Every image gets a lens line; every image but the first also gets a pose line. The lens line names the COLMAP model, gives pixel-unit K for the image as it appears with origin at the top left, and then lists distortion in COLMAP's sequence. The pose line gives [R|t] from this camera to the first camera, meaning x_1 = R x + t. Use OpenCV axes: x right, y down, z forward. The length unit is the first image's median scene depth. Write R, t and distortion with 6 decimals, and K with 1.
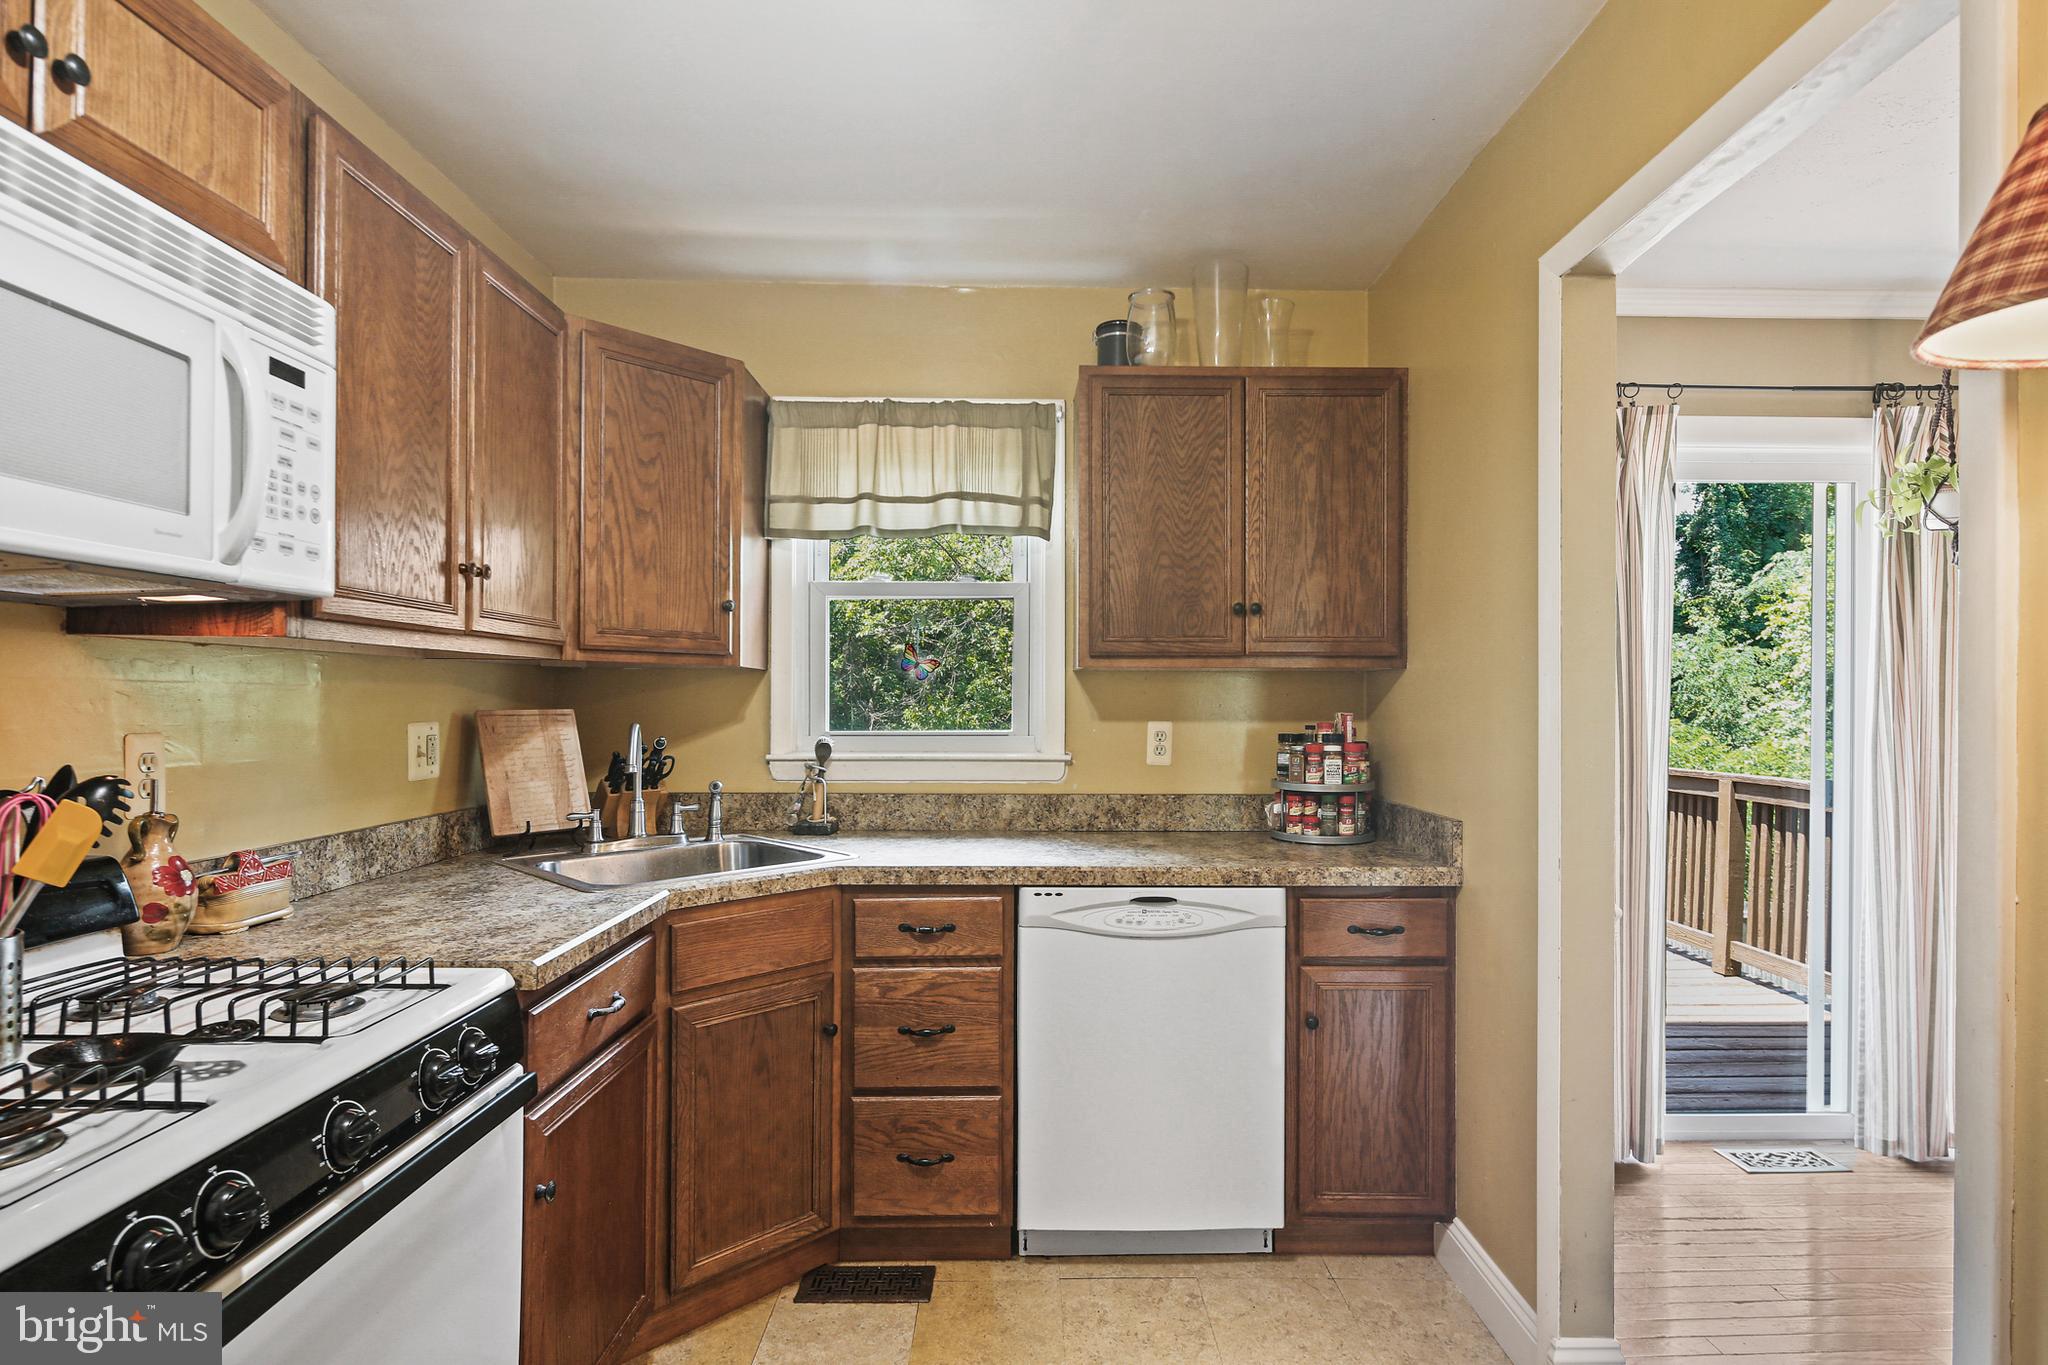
lens RADIAL K [[1009.8, 0, 1028.6], [0, 1009.8, 699.5], [0, 0, 1]] dist [0.003155, -0.002175]
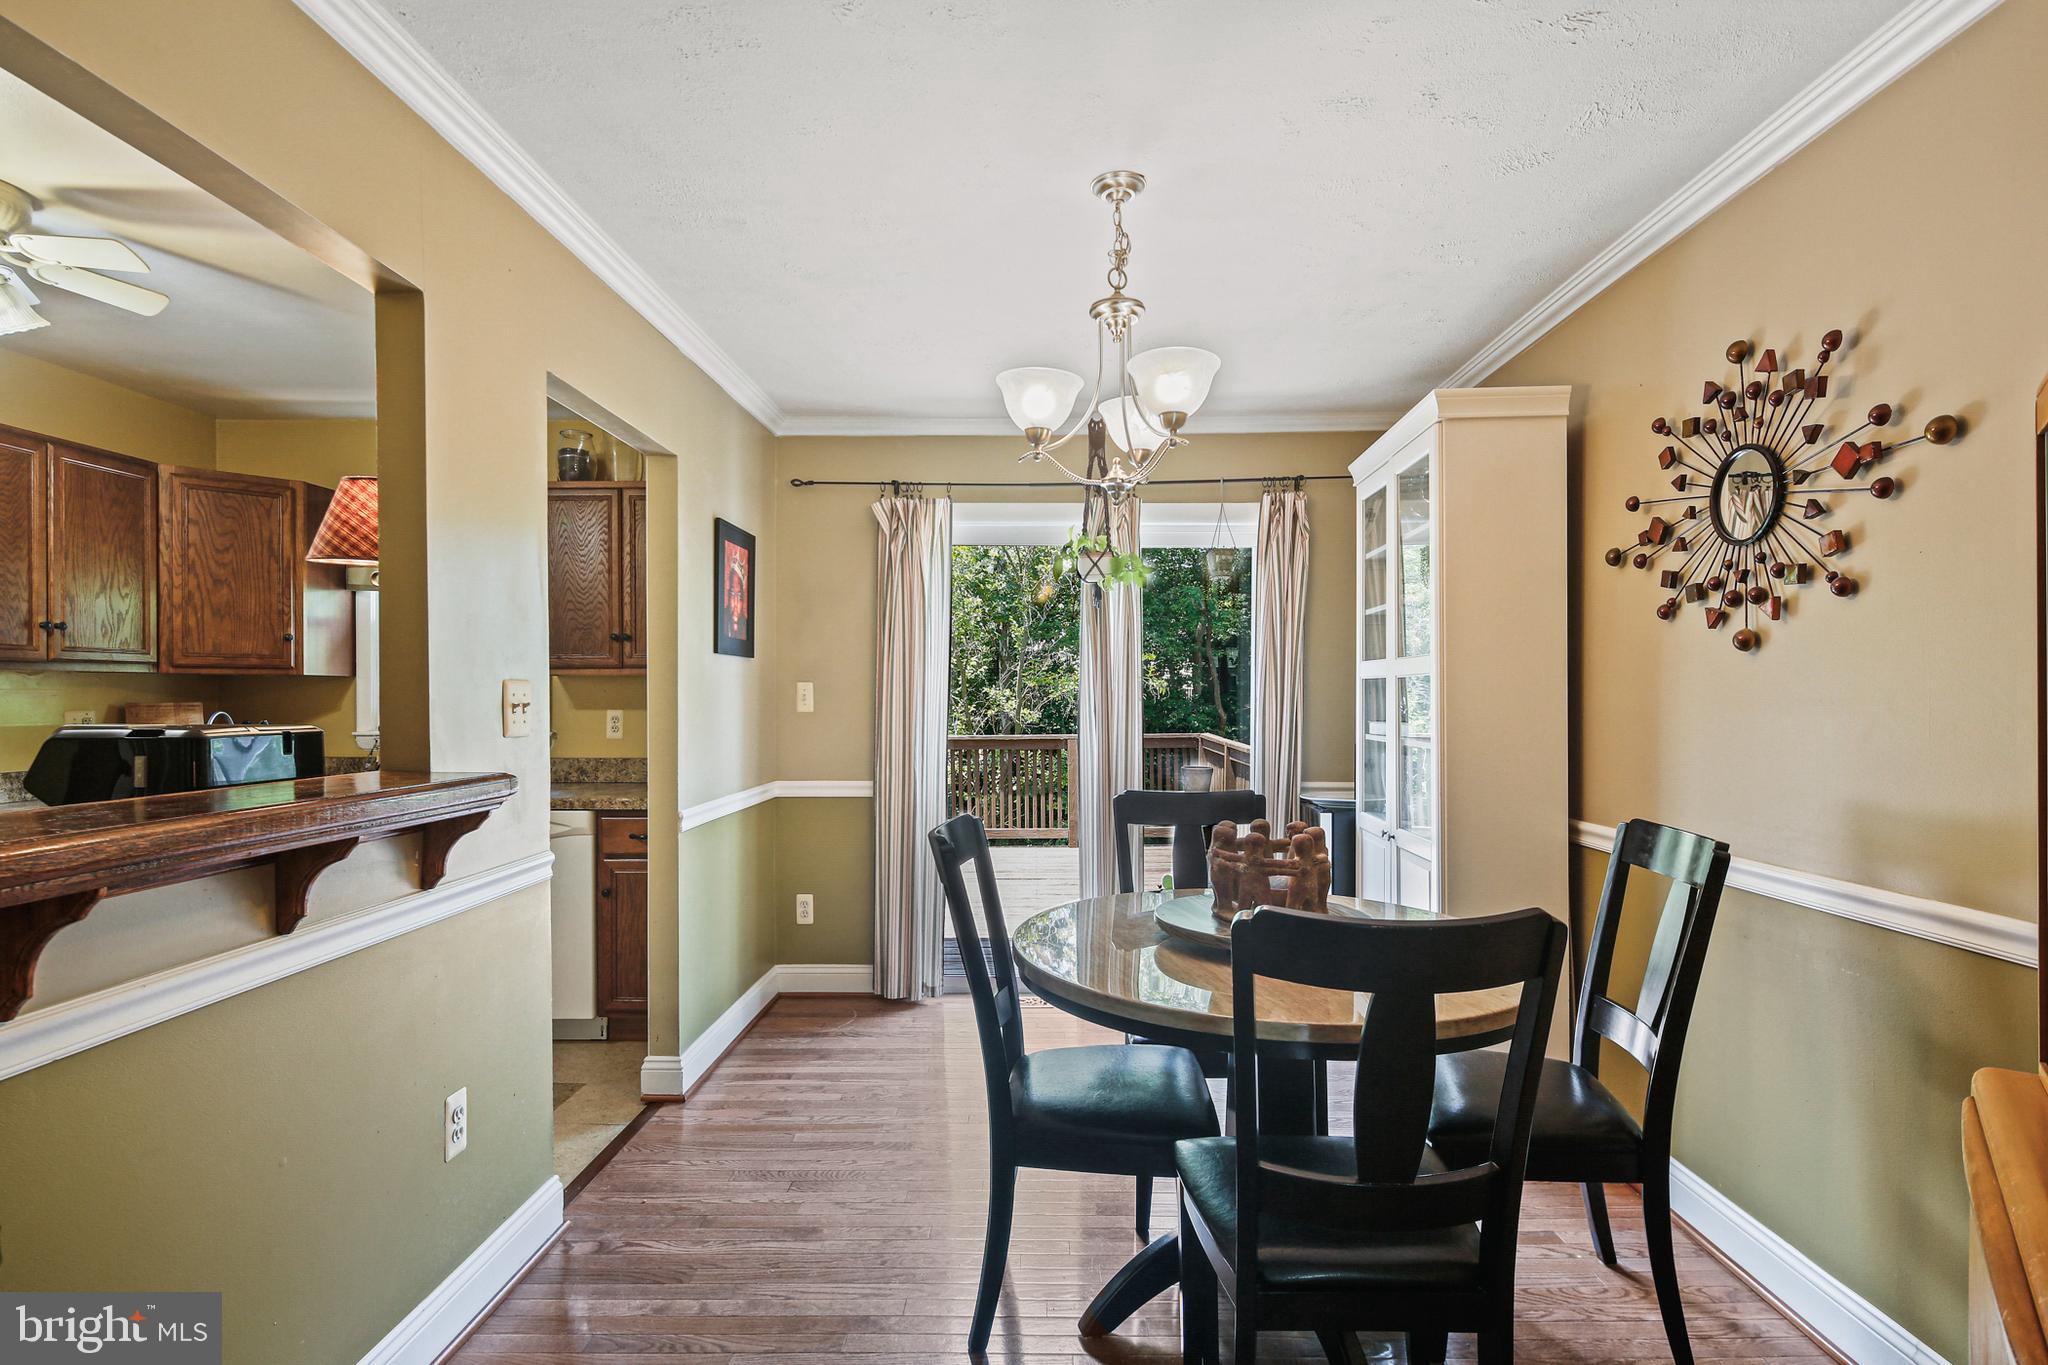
lens RADIAL K [[1009.8, 0, 1031.7], [0, 1009.8, 698.2], [0, 0, 1]] dist [0.003155, -0.002175]
pose [[0.999524, -0.003003, -0.030692, 1.005232], [0.003145, 0.999984, 0.004595, -0.000331], [0.030678, -0.004689, 0.999518, -0.604854]]
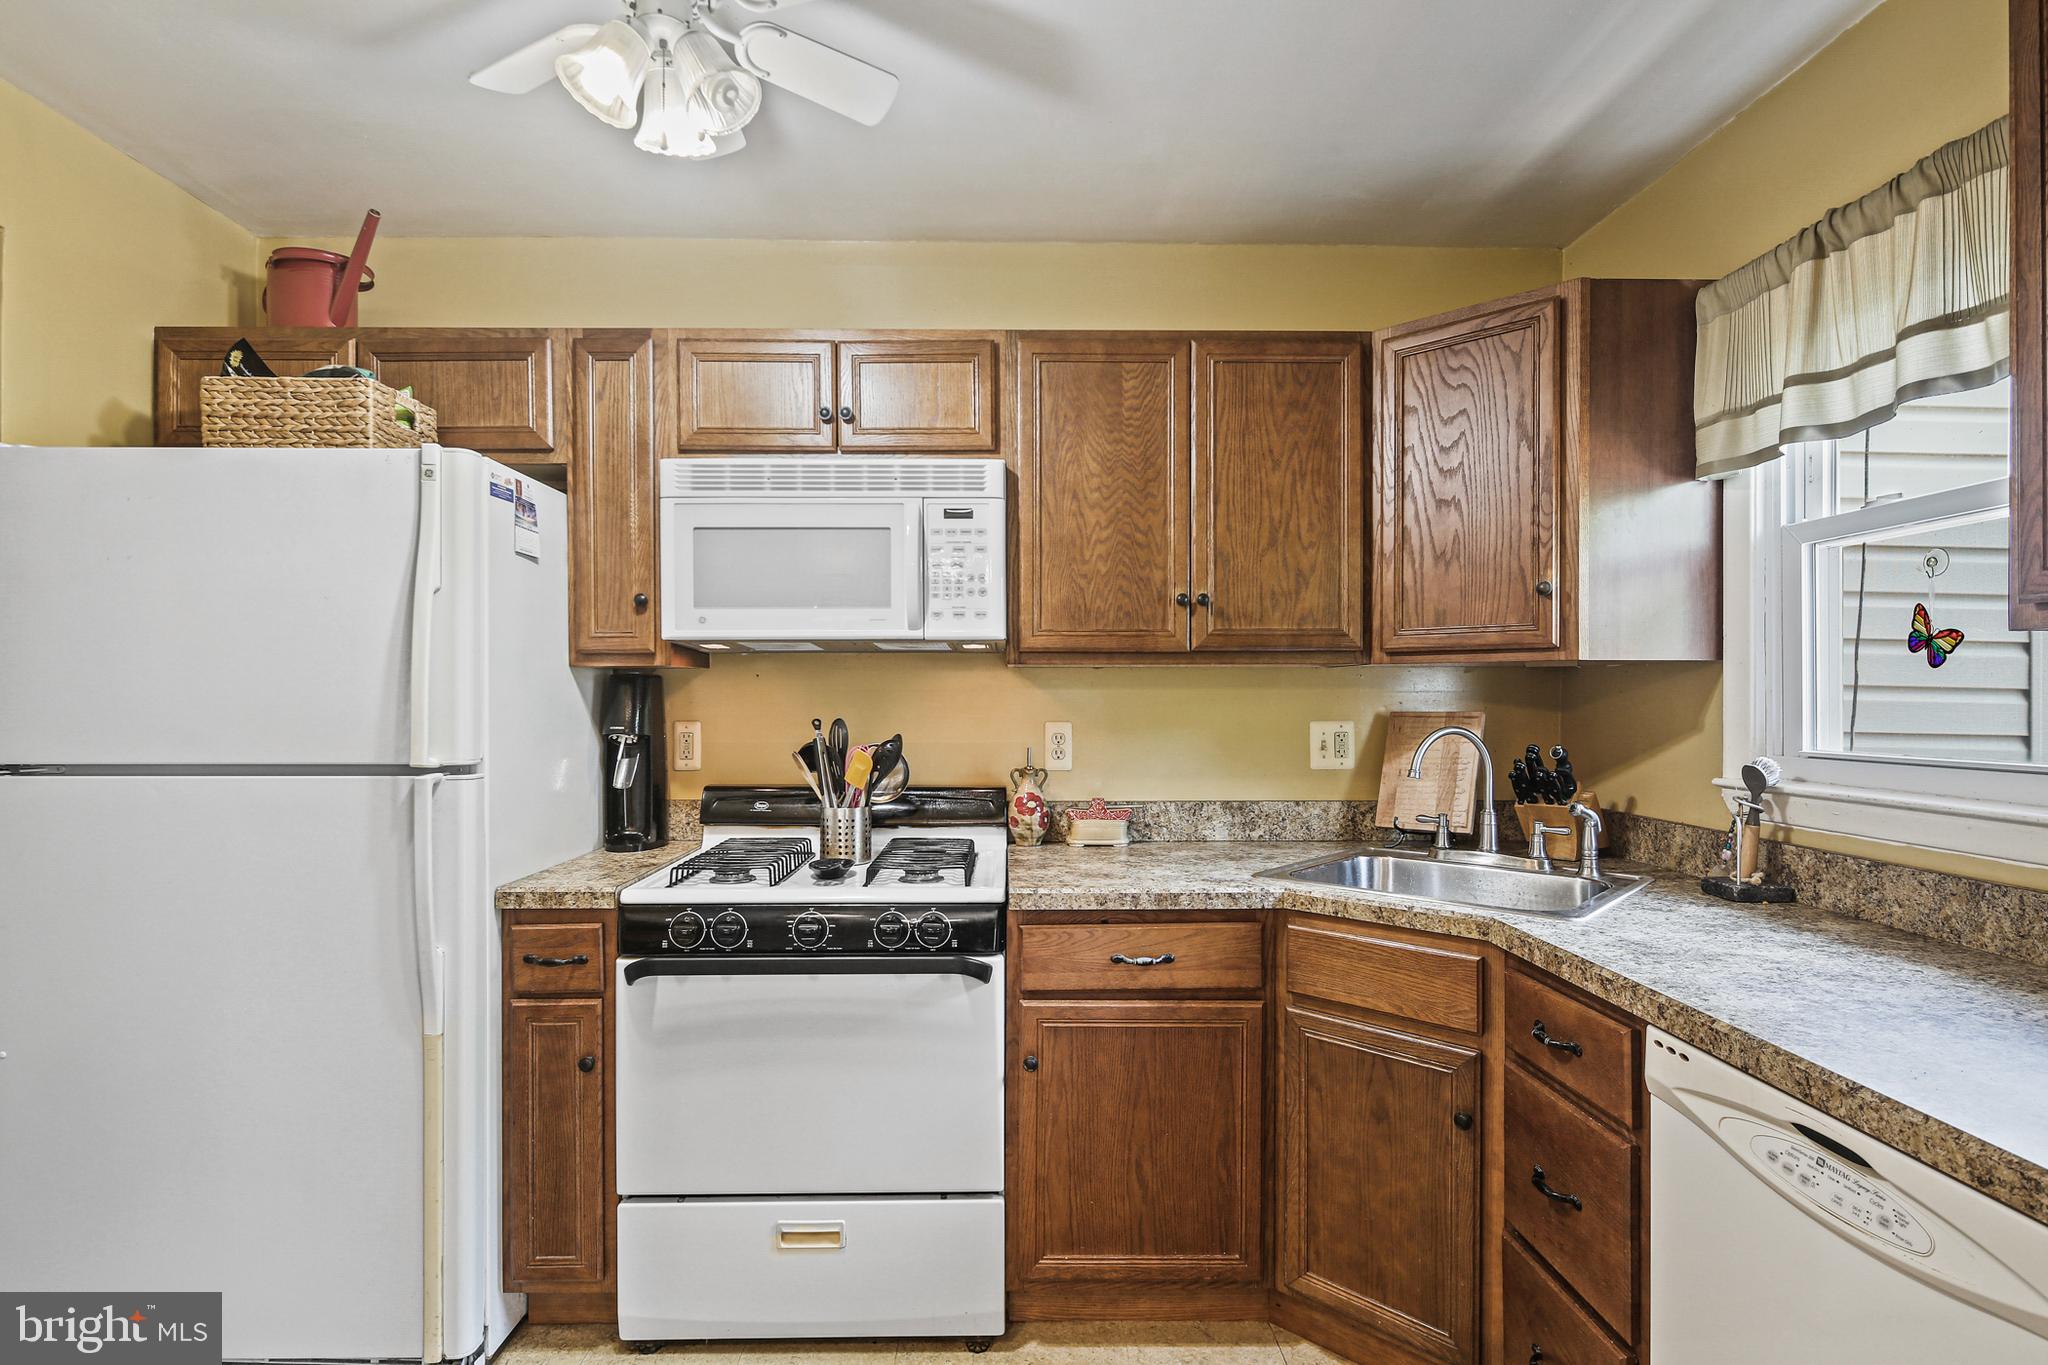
lens RADIAL K [[1009.8, 0, 1044.2], [0, 1009.8, 690.9], [0, 0, 1]] dist [0.003155, -0.002175]
pose [[0.017768, -0.010360, -0.999788, 0.565991], [0.000805, 0.999946, -0.010347, -0.000548], [0.999842, -0.000621, 0.017775, 0.631531]]
